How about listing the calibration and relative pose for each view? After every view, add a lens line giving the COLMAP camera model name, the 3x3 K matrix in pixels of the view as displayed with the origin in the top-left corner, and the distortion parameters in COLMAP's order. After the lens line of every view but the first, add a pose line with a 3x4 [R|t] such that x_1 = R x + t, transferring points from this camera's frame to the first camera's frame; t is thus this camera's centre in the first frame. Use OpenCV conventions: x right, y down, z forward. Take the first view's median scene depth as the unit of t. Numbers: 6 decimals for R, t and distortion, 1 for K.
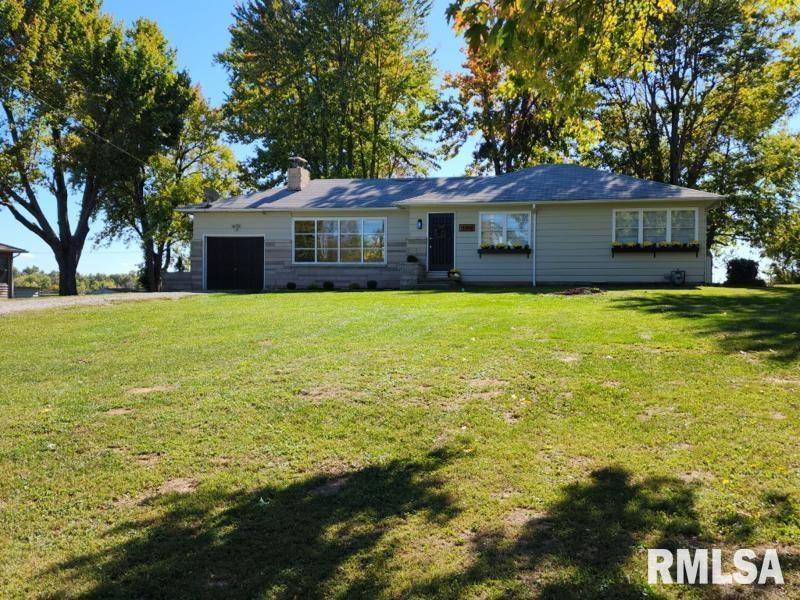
lens RADIAL K [[765.9, 0, 405.5], [0, 765.9, 294.9], [0, 0, 1]] dist [0.042106, 0.000000]
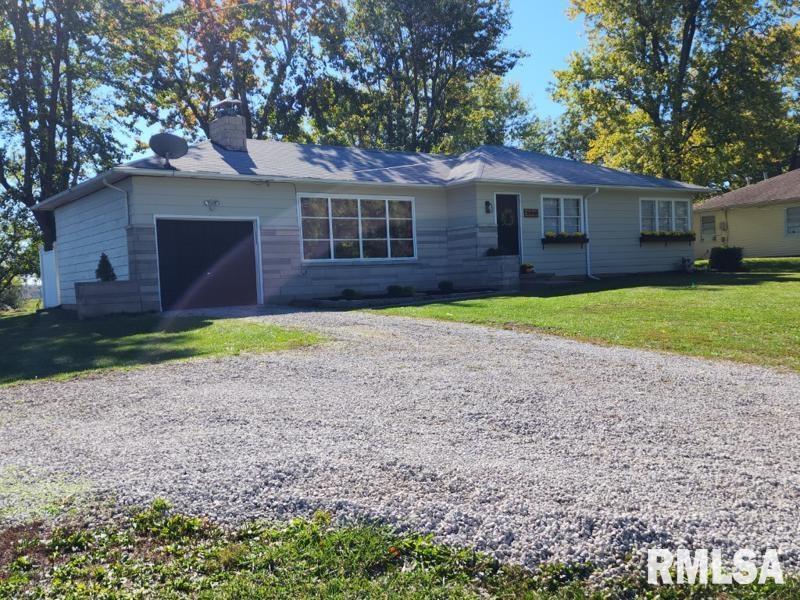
lens RADIAL K [[794.0, 0, 403.9], [0, 794.0, 313.7], [0, 0, 1]] dist [0.056867, 0.000000]
pose [[0.682258, -0.068549, 0.727891, -0.640736], [0.051563, 0.997627, 0.045621, -0.024621], [-0.729291, 0.006407, 0.684173, 0.501197]]
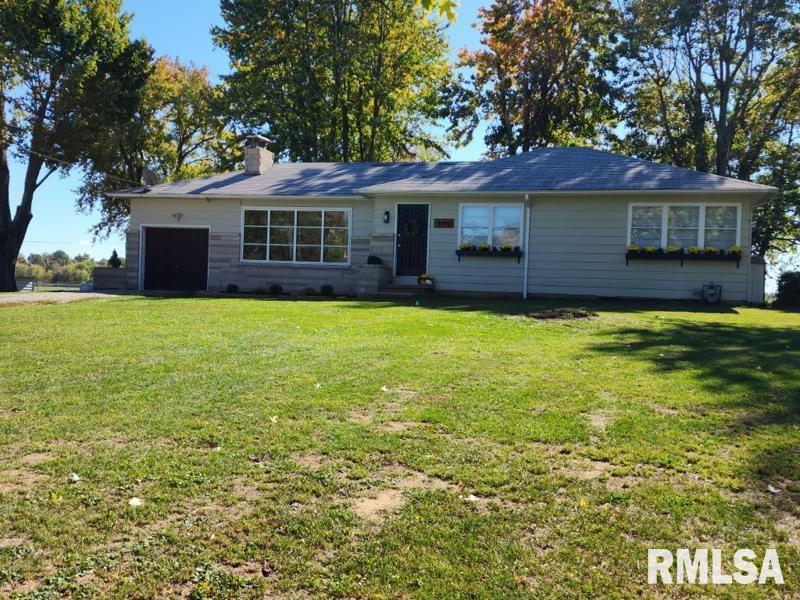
lens RADIAL K [[765.9, 0, 384.5], [0, 765.9, 314.3], [0, 0, 1]] dist [0.042106, 0.000000]
pose [[0.996477, 0.032080, -0.077492, 0.082297], [-0.029789, 0.999090, 0.030540, -0.014466], [0.078401, -0.028124, 0.996525, 0.189322]]
